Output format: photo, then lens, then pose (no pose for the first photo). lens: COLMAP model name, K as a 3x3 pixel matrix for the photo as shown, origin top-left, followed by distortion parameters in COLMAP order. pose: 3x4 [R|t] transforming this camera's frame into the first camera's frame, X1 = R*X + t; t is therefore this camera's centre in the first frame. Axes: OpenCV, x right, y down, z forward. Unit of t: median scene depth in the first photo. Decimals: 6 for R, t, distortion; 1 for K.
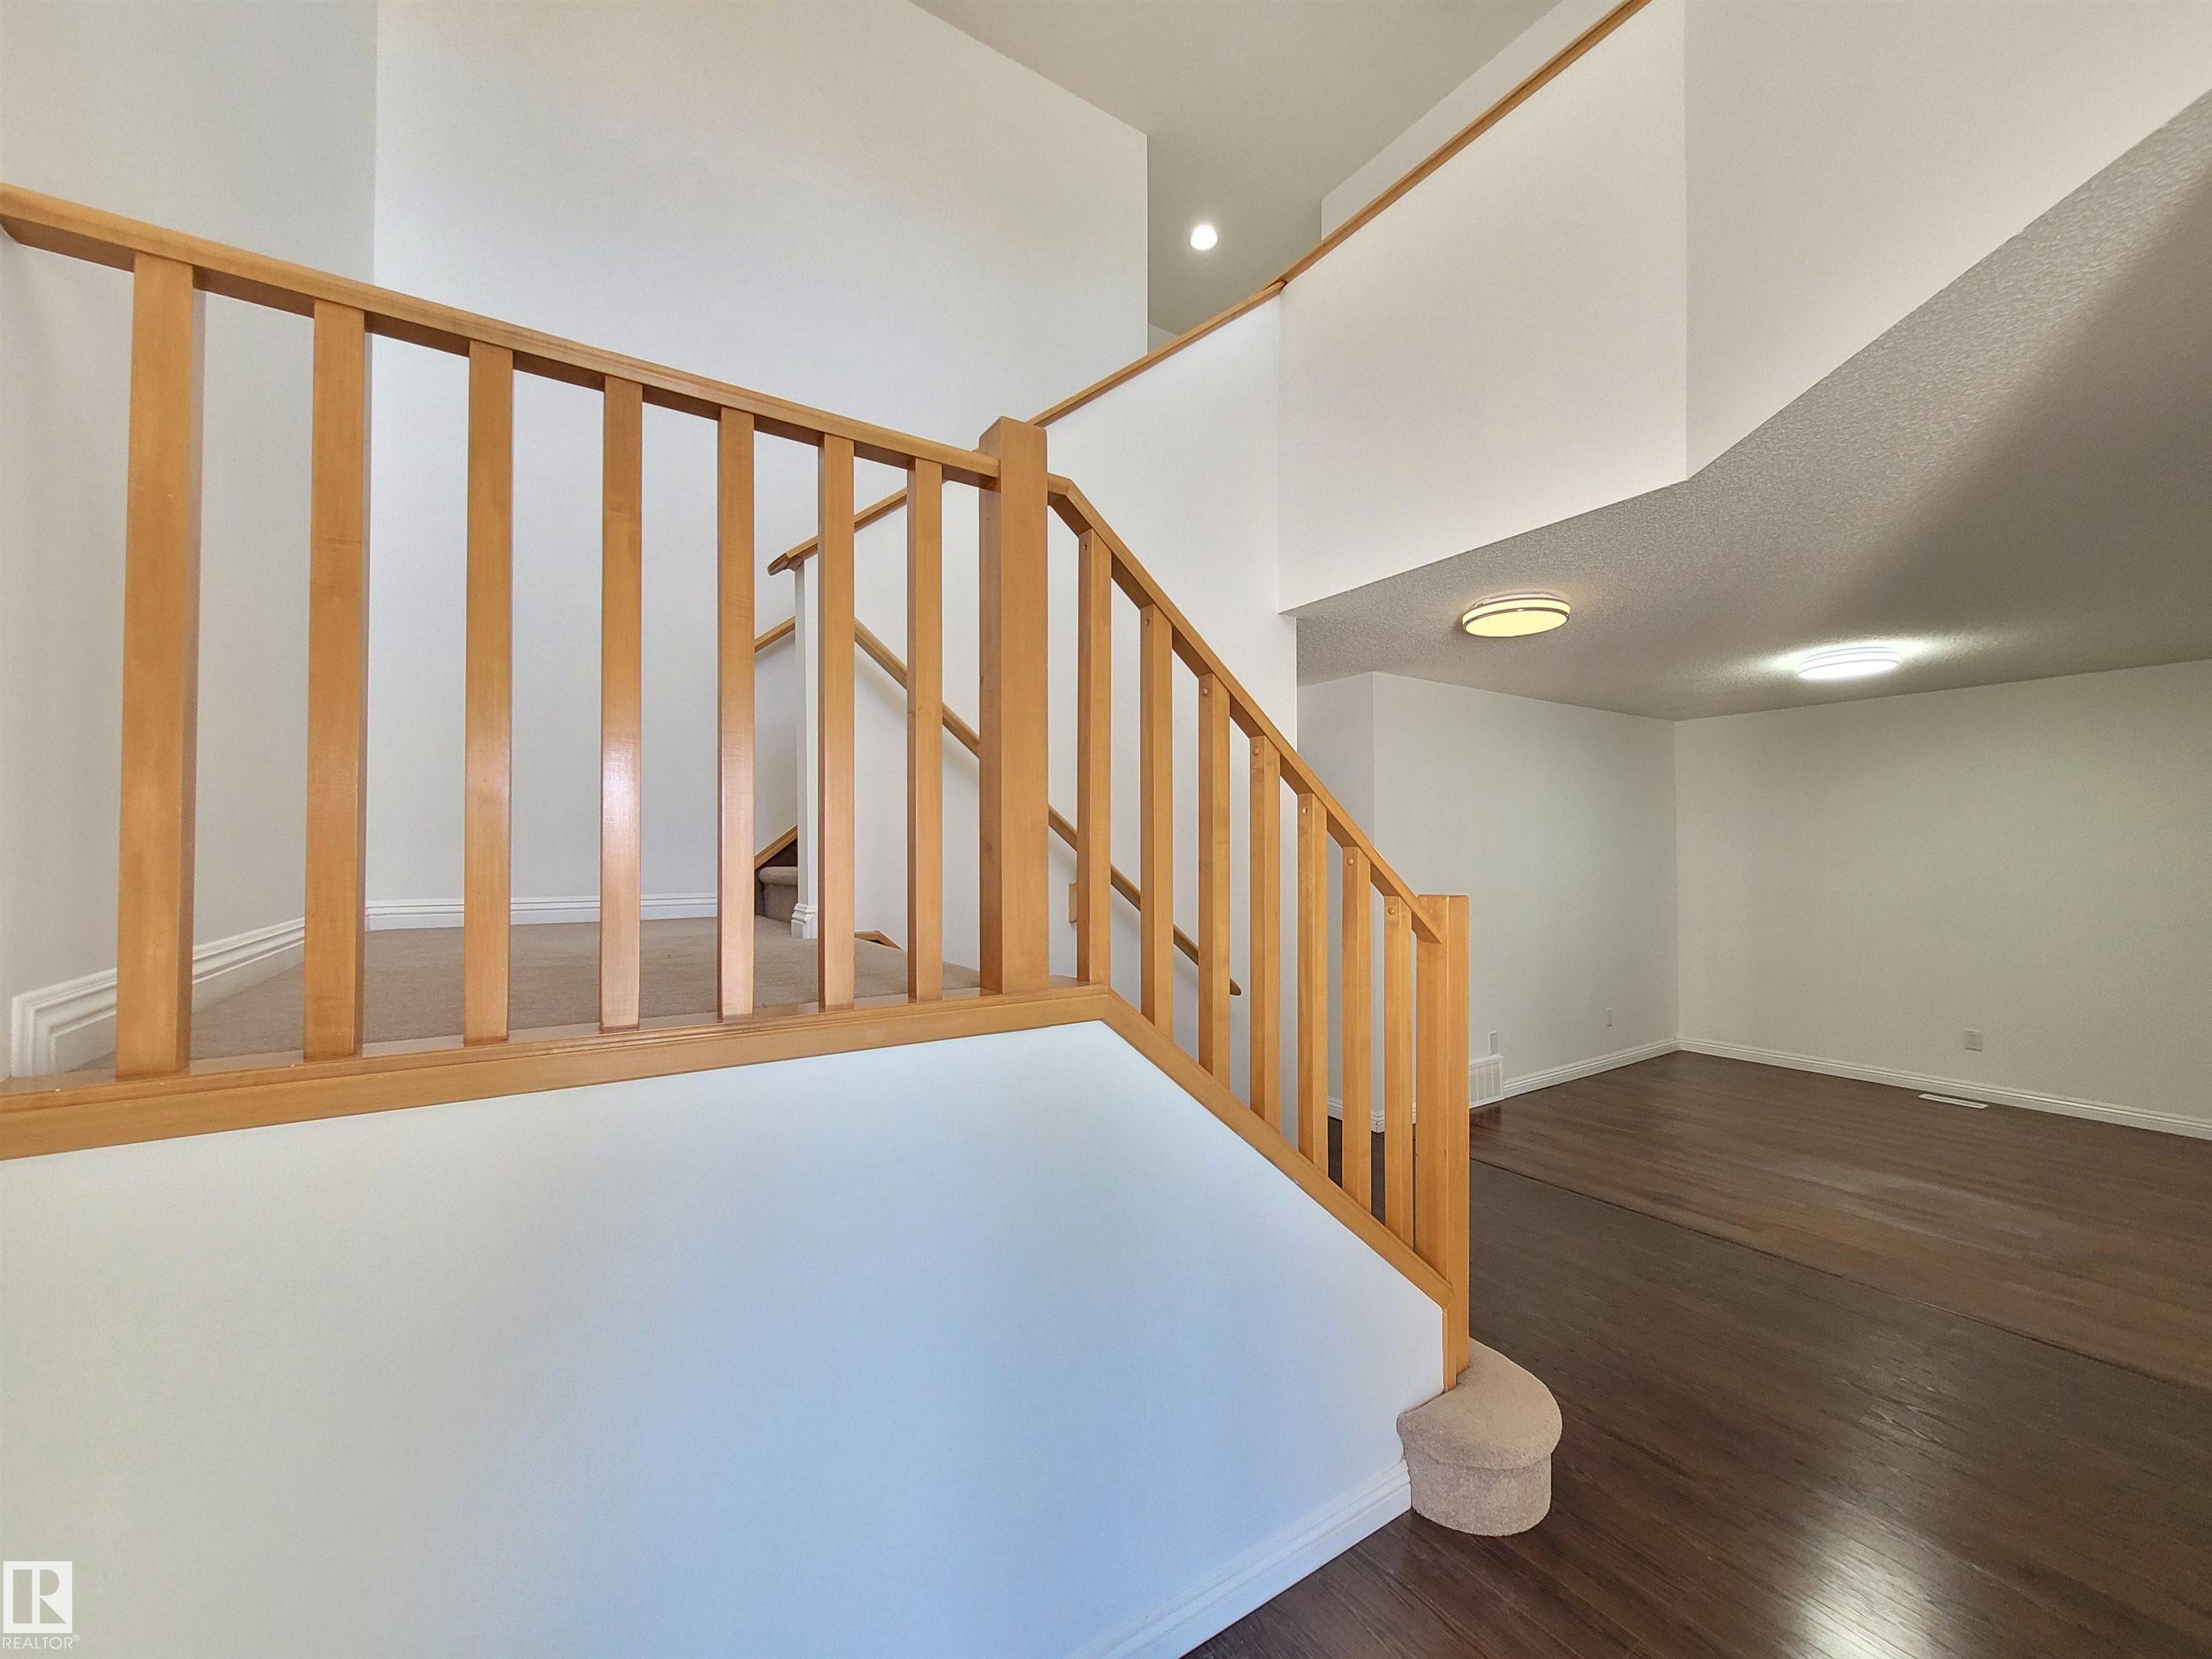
lens RADIAL K [[866.7, 0, 1114.3], [0, 866.7, 840.6], [0, 0, 1]] dist [0.000987, -0.000195]
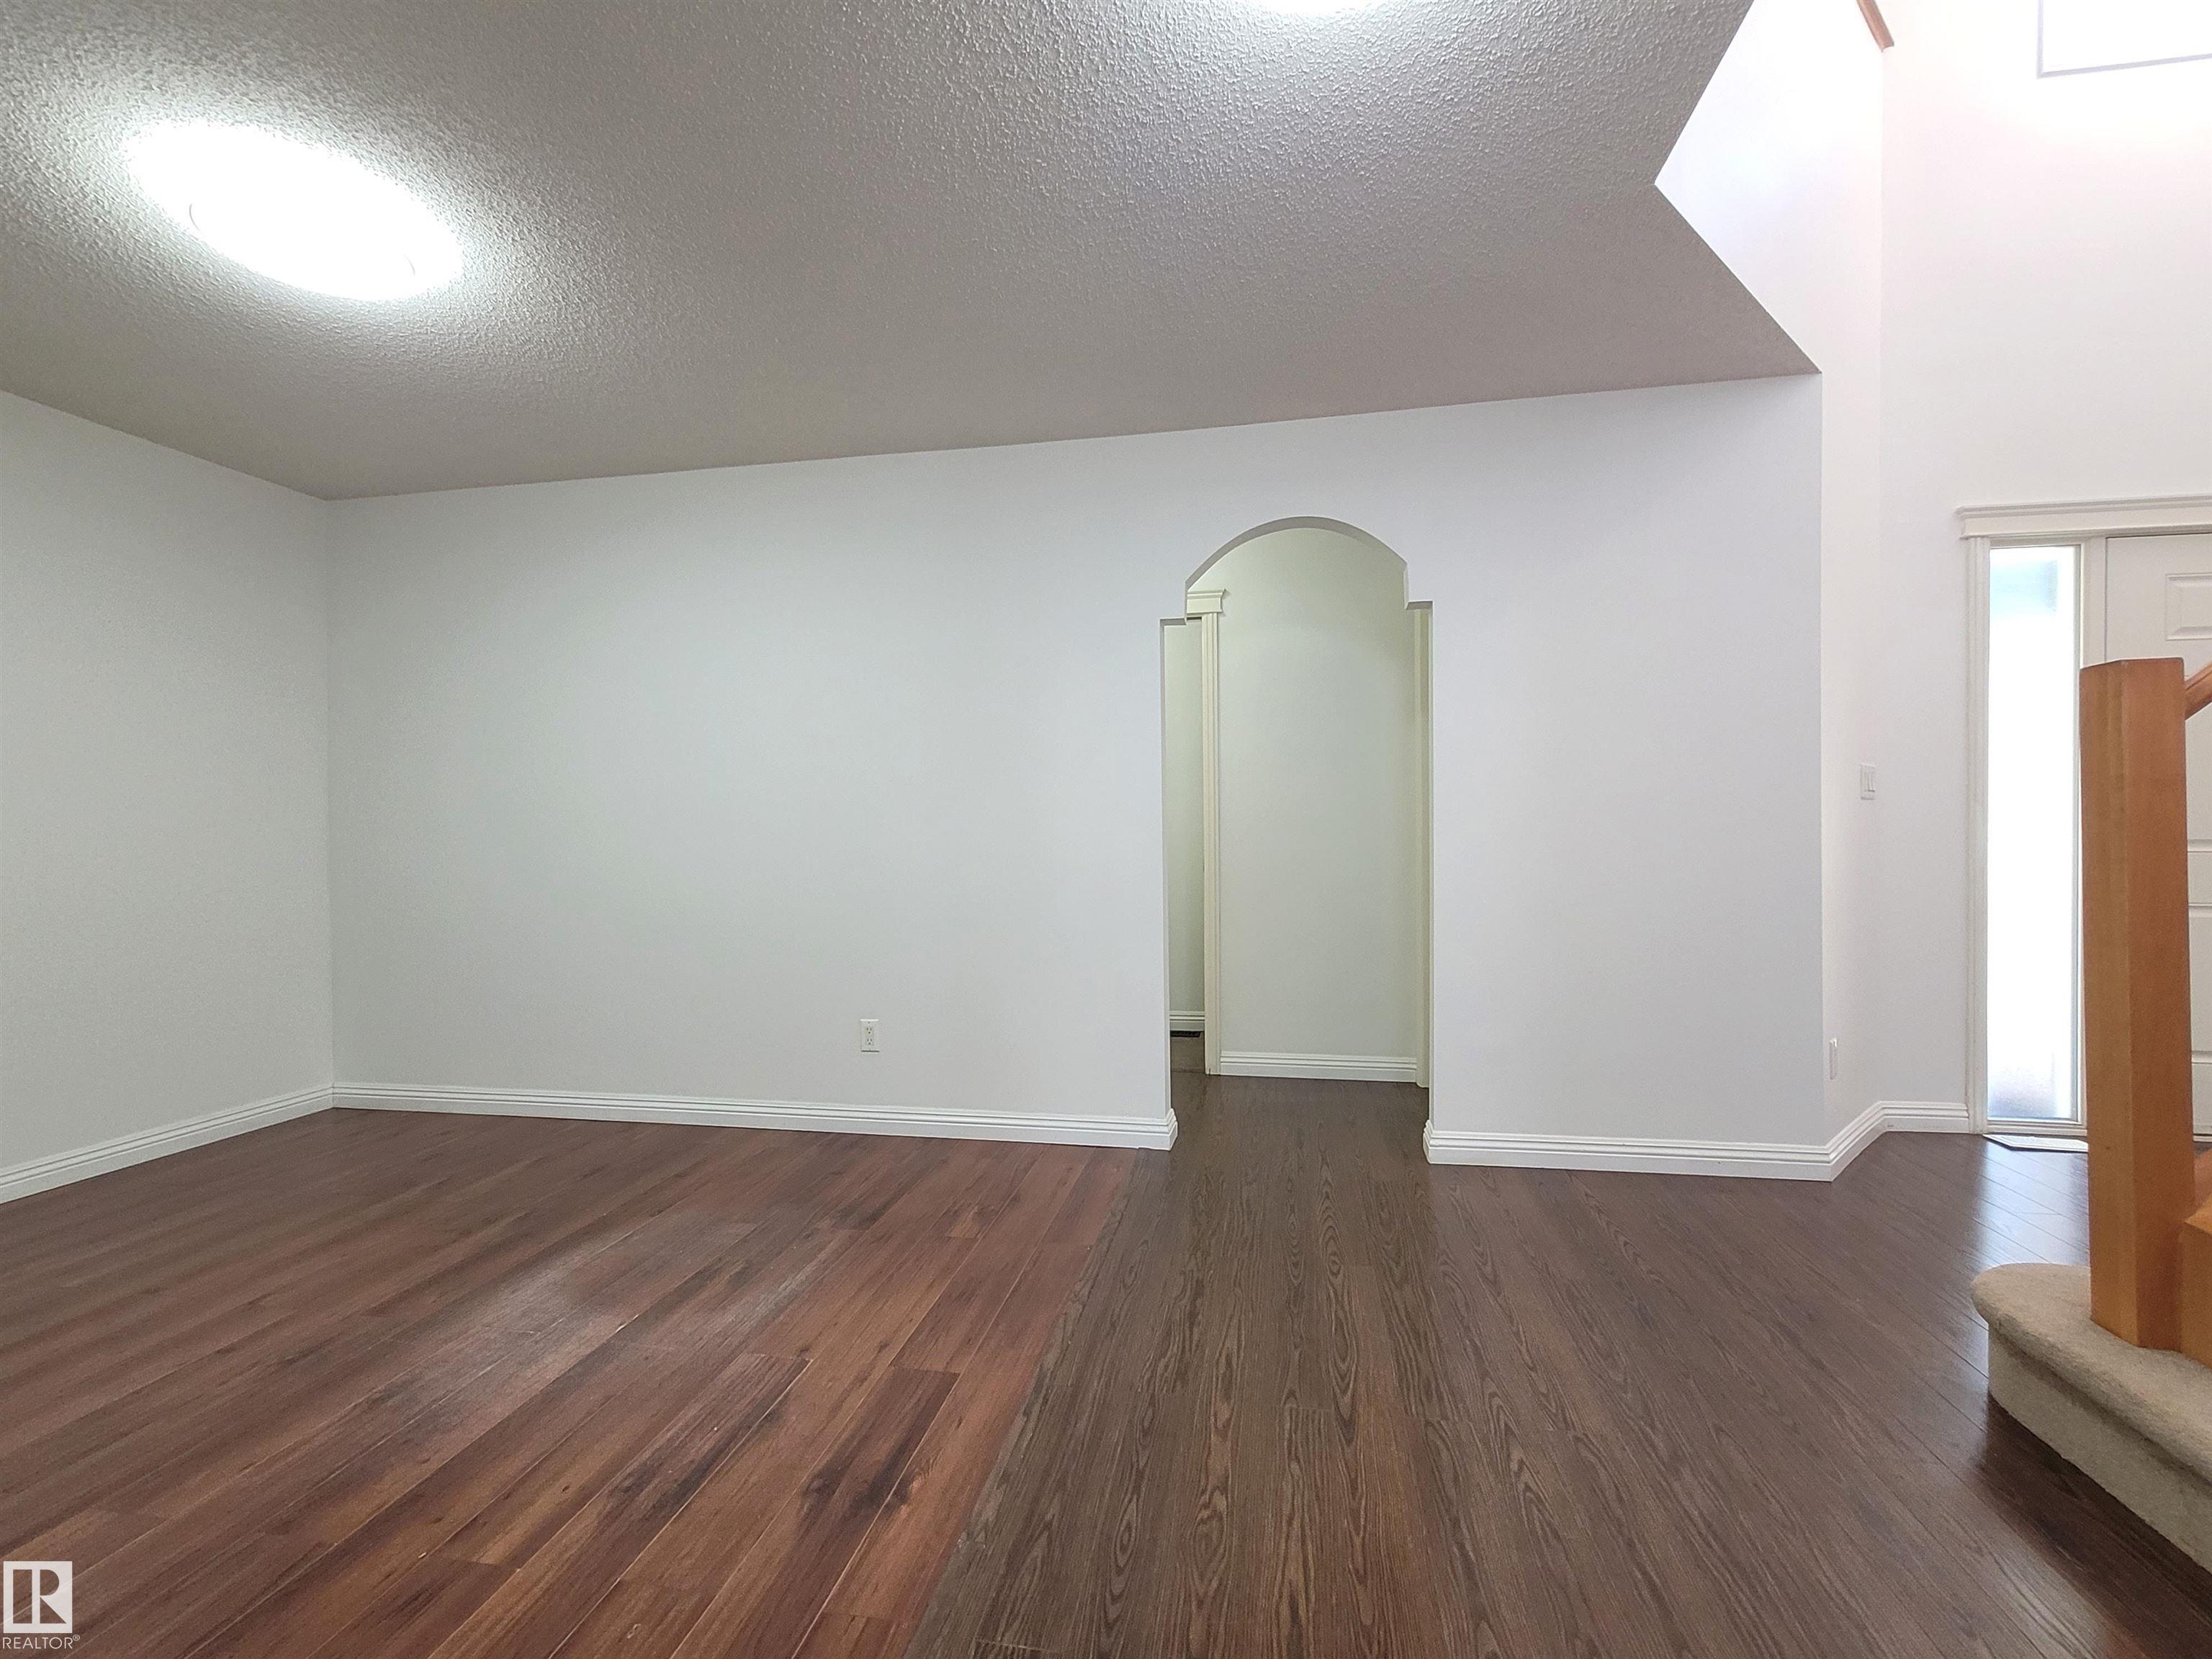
lens RADIAL K [[962.5, 0, 1110.6], [0, 962.5, 838.9], [0, 0, 1]] dist [0.000654, -0.000394]
pose [[-0.713561, 0.003739, 0.700583, 0.456436], [0.001916, 0.999992, -0.003386, 0.222471], [-0.700591, -0.001073, -0.713563, 2.271987]]
